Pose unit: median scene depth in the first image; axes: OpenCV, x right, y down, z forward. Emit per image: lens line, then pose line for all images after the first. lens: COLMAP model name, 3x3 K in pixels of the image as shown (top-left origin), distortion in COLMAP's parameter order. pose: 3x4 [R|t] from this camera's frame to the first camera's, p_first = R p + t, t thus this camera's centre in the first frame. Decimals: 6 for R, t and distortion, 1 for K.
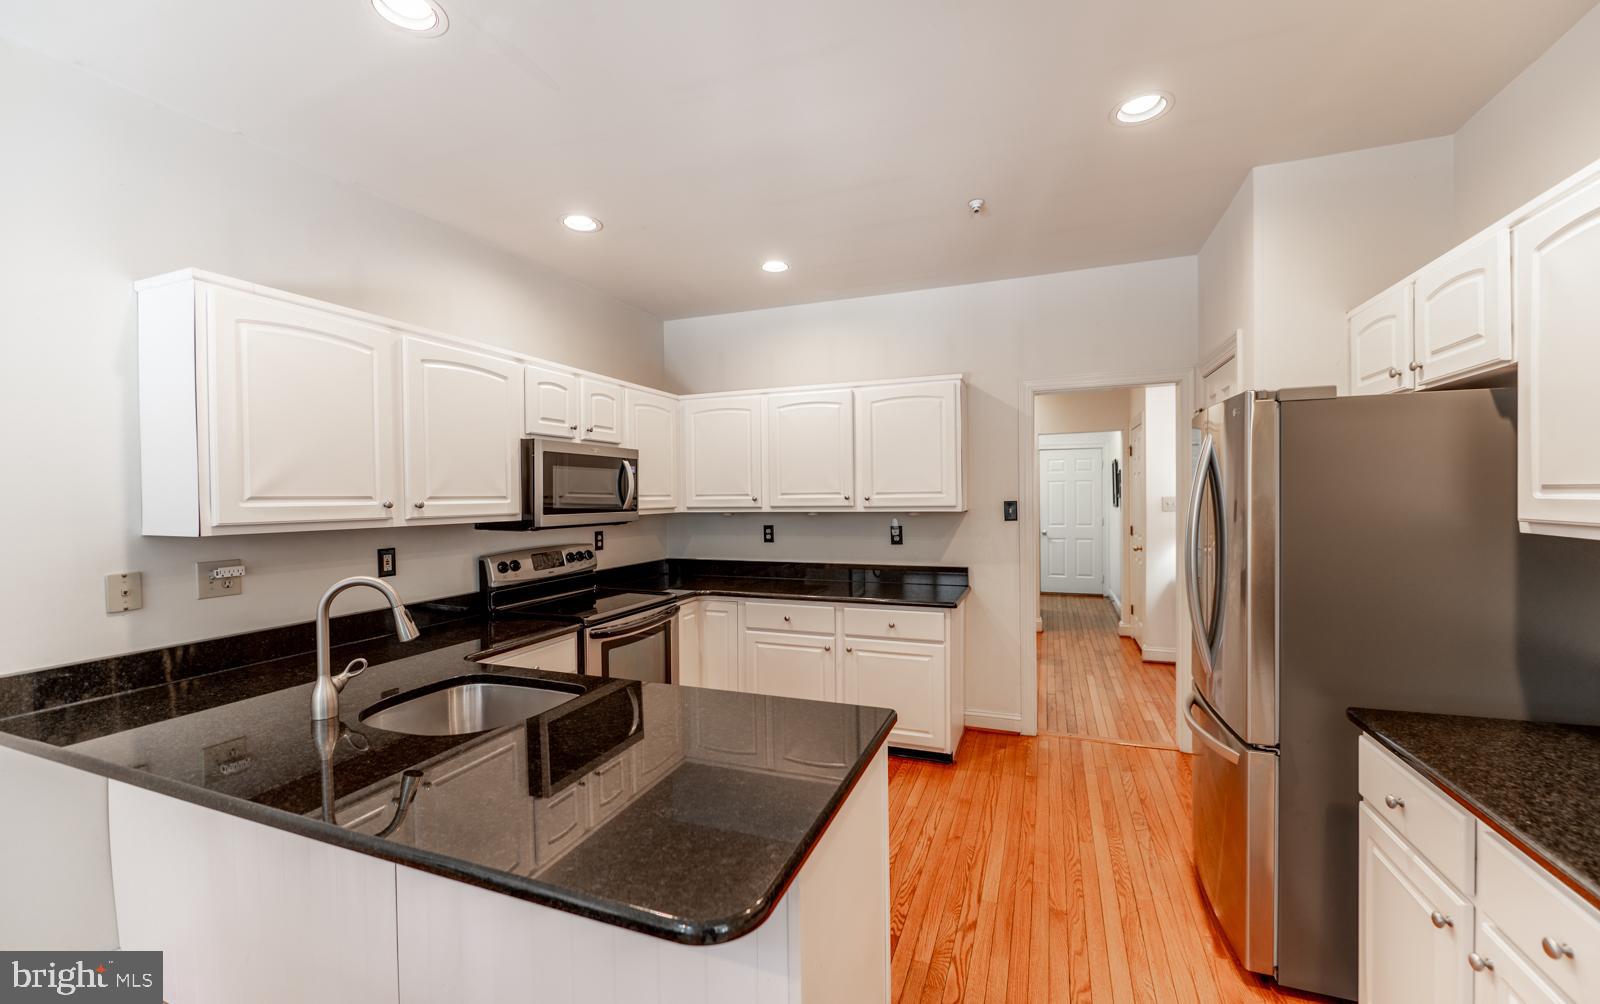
lens RADIAL K [[632.0, 0, 801.2], [0, 632.0, 502.6], [0, 0, 1]] dist [-0.004500, -0.000591]
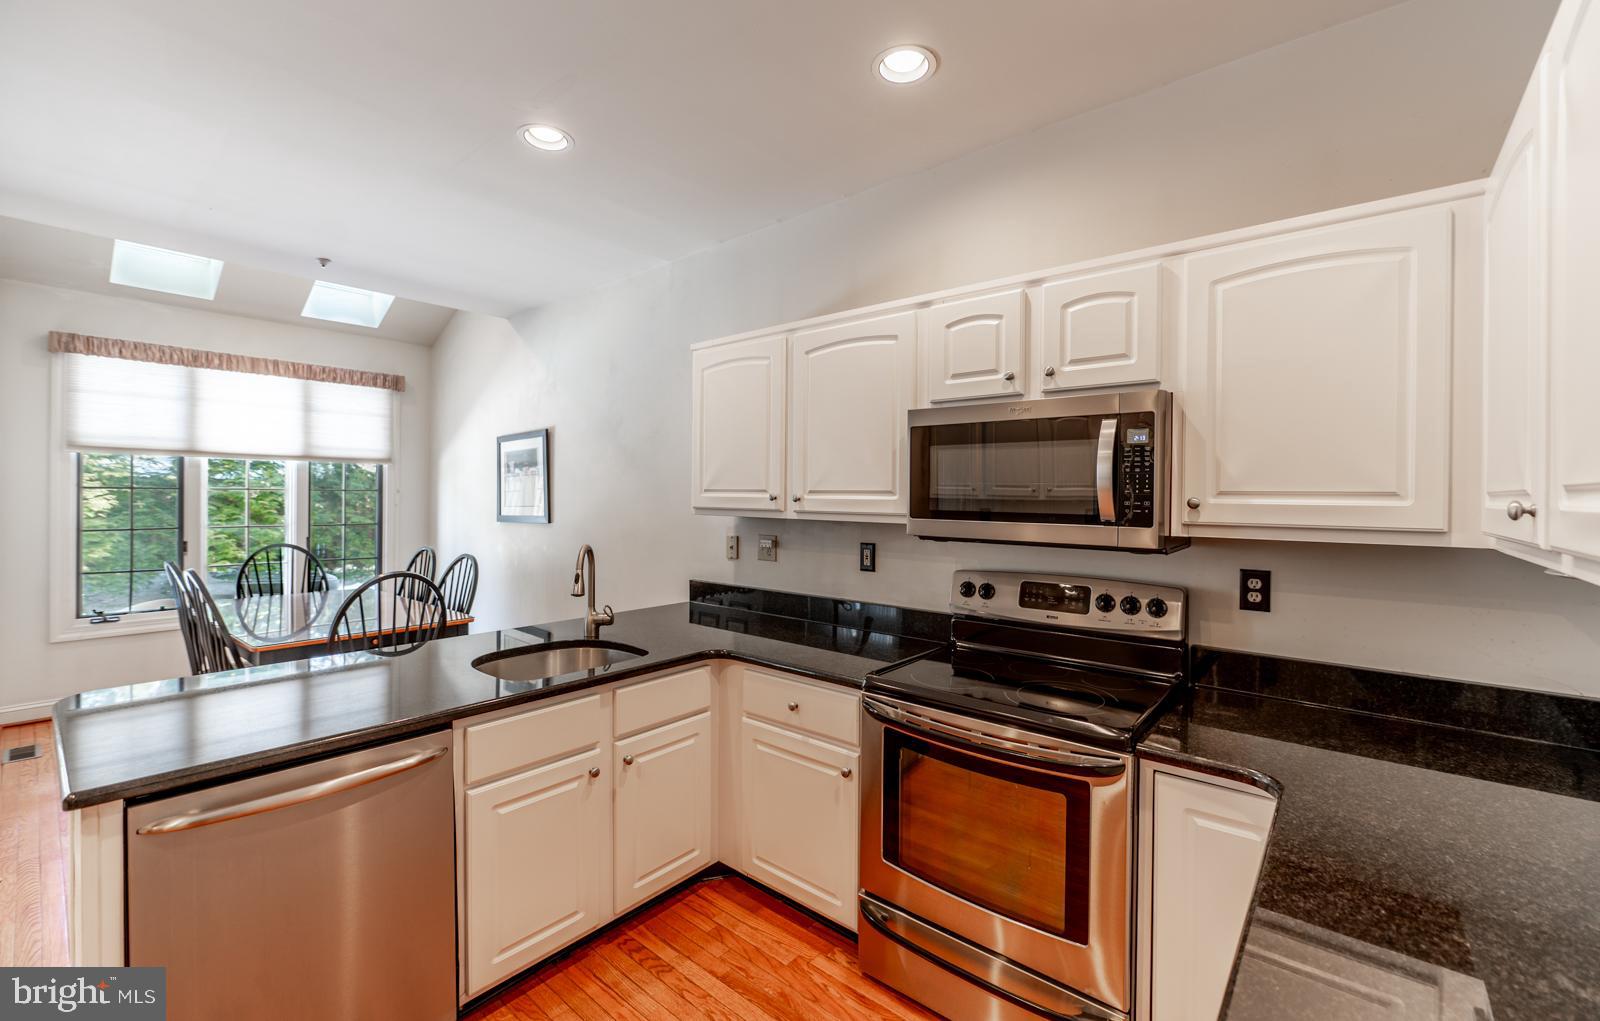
lens RADIAL K [[674.4, 0, 798.0], [0, 674.4, 502.0], [0, 0, 1]] dist [-0.000833, -0.000492]
pose [[-0.331932, 0.017305, -0.943145, 0.349394], [-0.016920, 0.999562, 0.024294, -0.014408], [0.943152, 0.024022, -0.331493, 1.158958]]
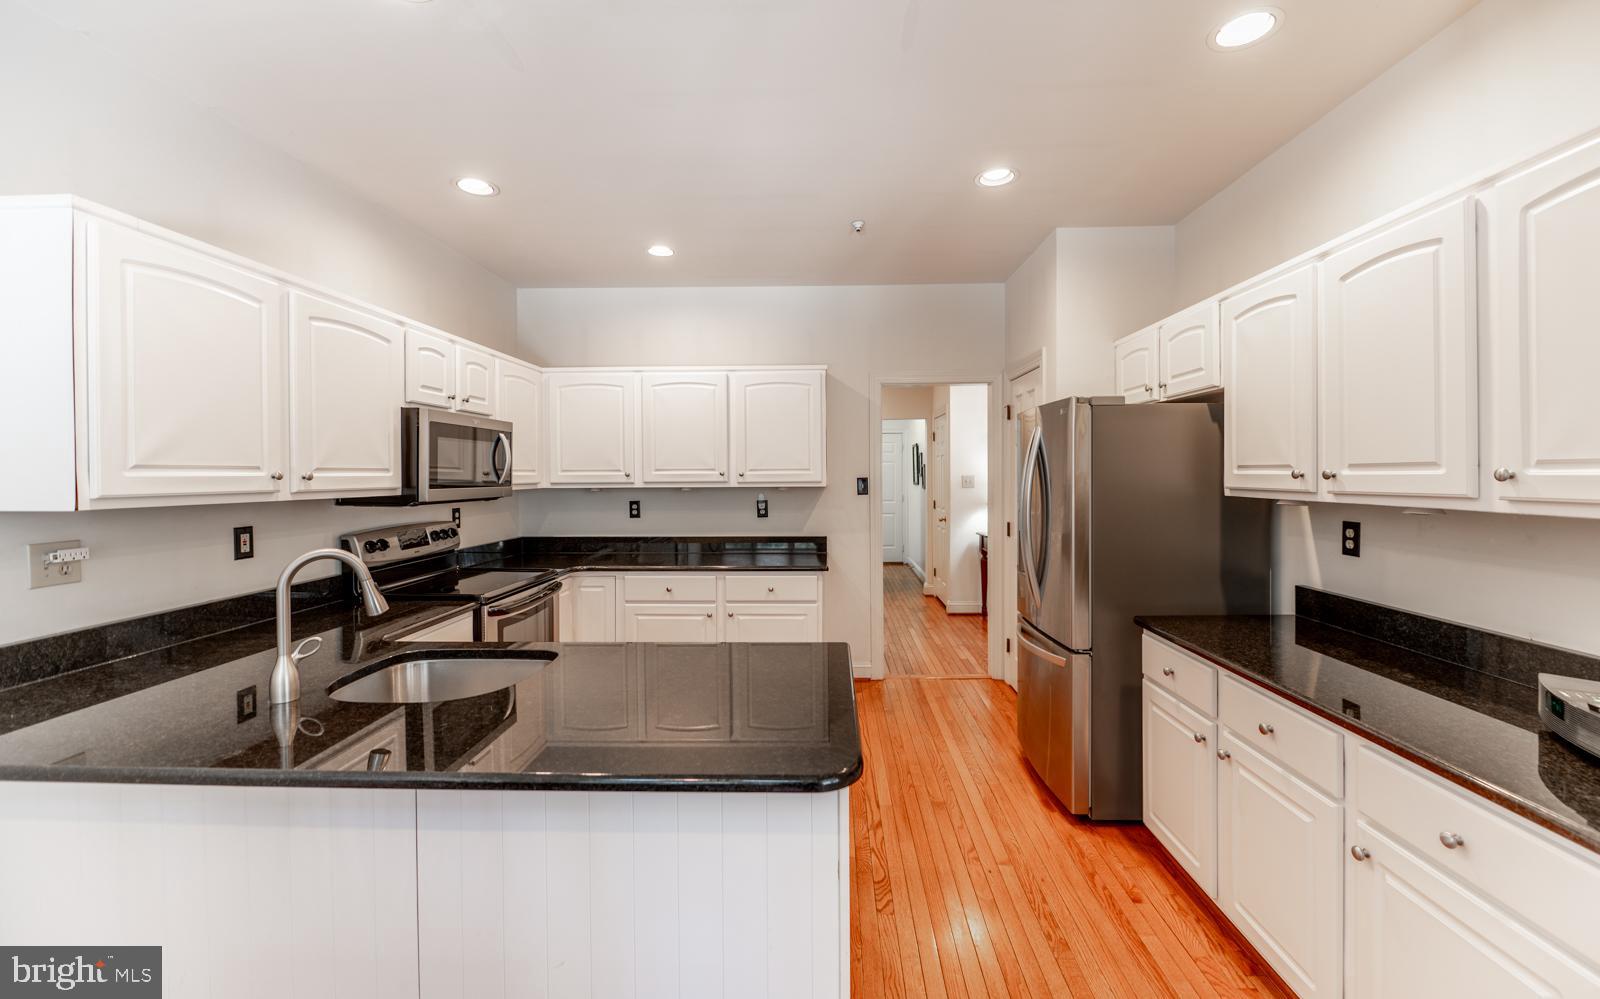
lens RADIAL K [[638.8, 0, 807.1], [0, 638.8, 478.6], [0, 0, 1]] dist [0.000402, -0.003723]
pose [[0.943825, 0.004128, 0.330419, -0.196782], [-0.002164, 0.999978, -0.006312, 0.009040], [-0.330438, 0.005243, 0.943813, -0.087901]]
